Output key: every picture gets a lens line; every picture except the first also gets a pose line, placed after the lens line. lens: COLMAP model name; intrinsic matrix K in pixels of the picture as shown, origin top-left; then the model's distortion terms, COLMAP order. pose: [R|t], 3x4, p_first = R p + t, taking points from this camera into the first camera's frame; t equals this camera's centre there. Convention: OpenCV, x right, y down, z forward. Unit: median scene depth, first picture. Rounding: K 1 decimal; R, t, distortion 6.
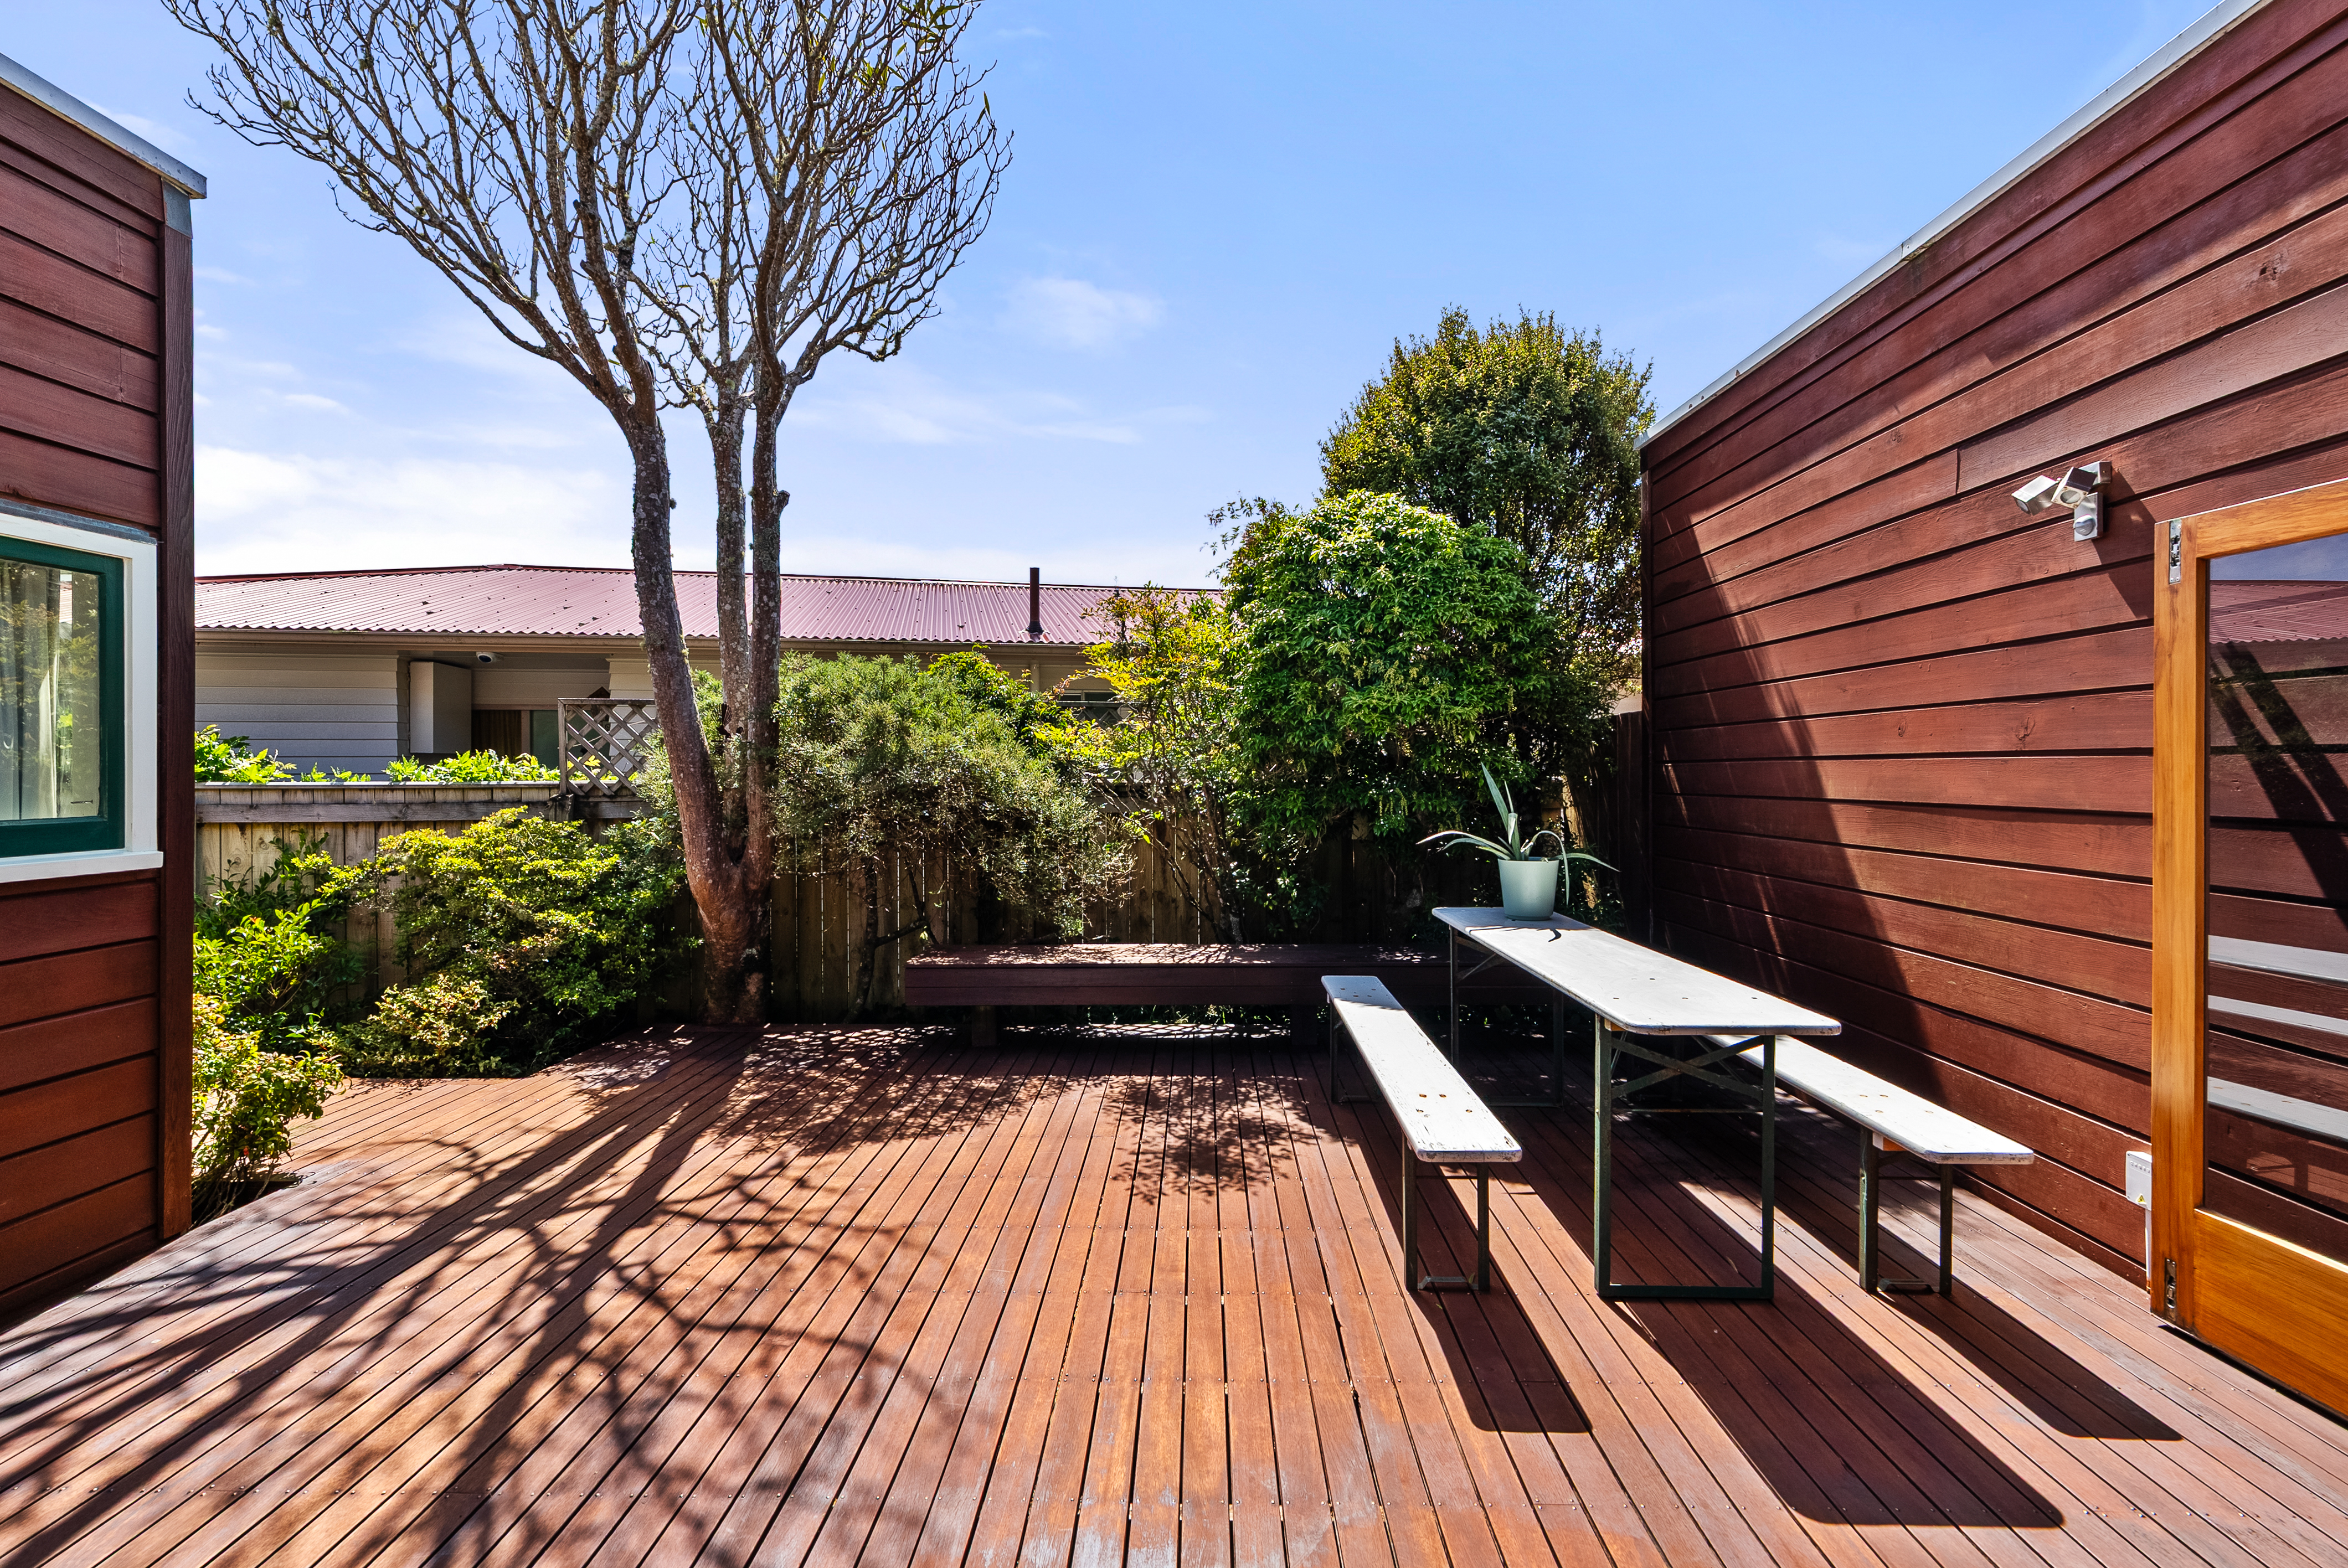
lens RADIAL K [[1080.4, 0, 1141.3], [0, 1080.4, 779.3], [0, 0, 1]] dist [-0.005103, 0.001824]
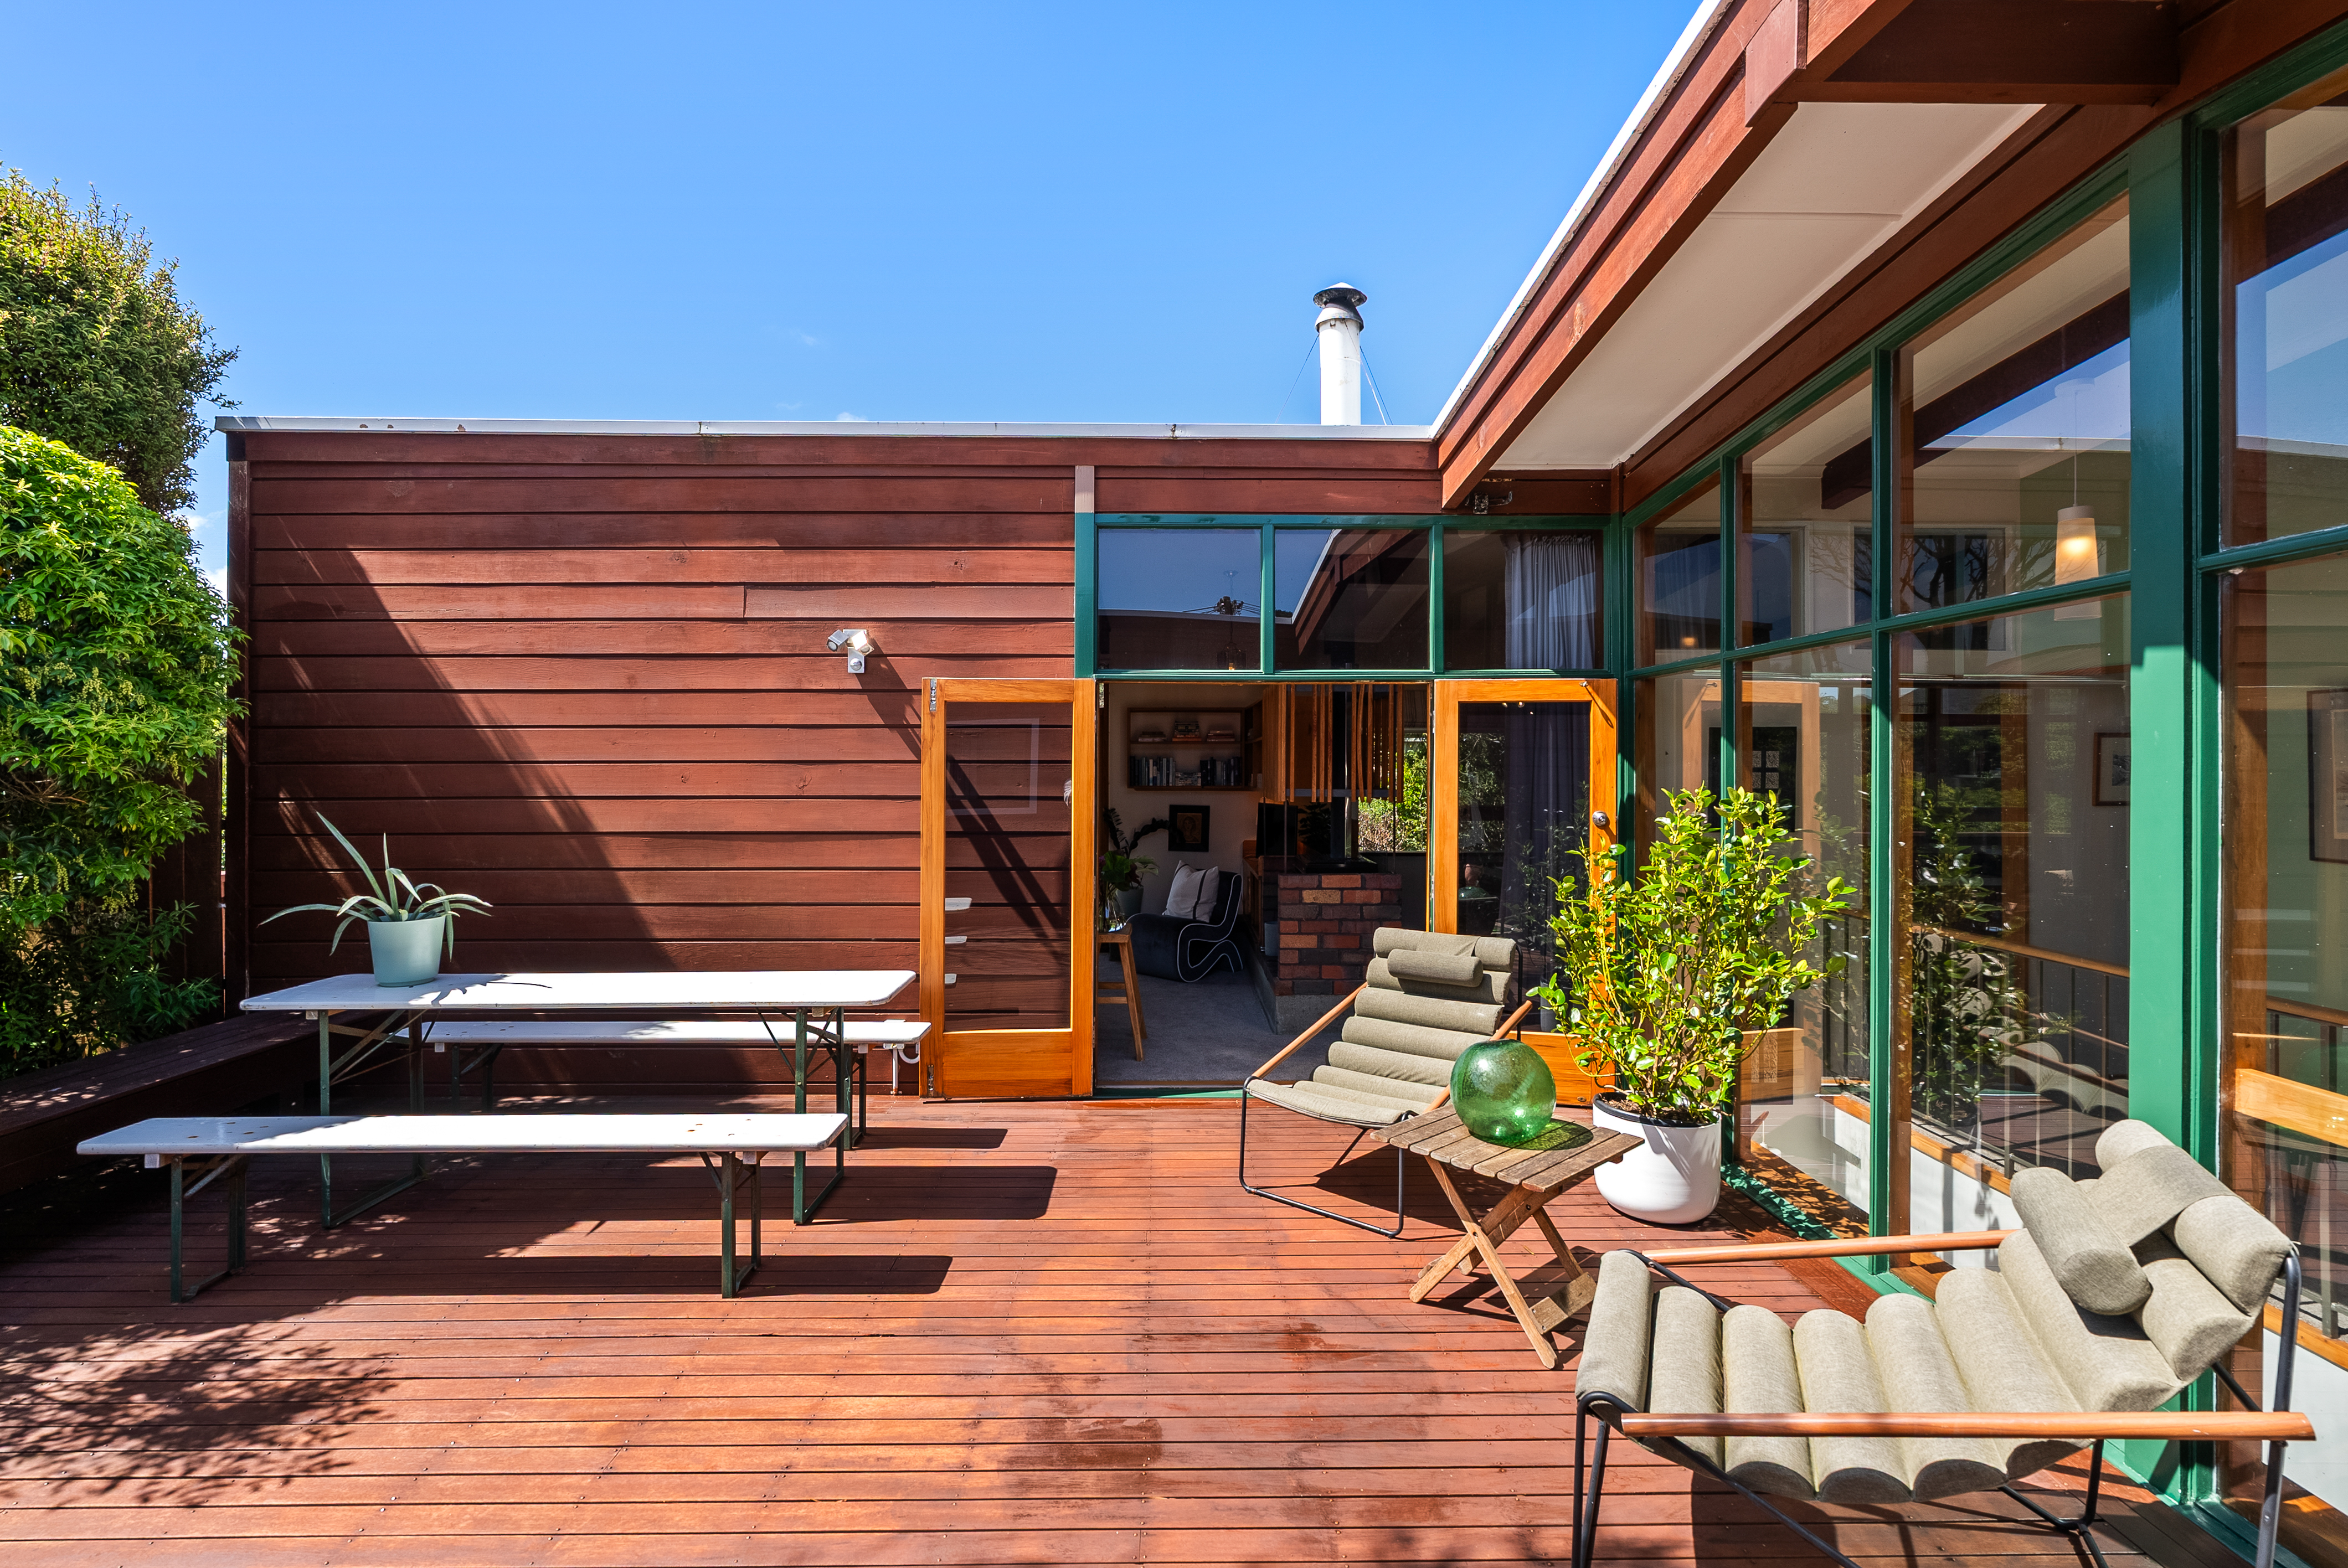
lens RADIAL K [[1080.4, 0, 1220.1], [0, 1080.4, 771.3], [0, 0, 1]] dist [-0.005103, 0.001824]
pose [[-0.092802, -0.002369, 0.995682, -0.814479], [0.007541, 0.999967, 0.003082, -0.062565], [-0.995656, 0.007794, -0.092781, 0.542167]]
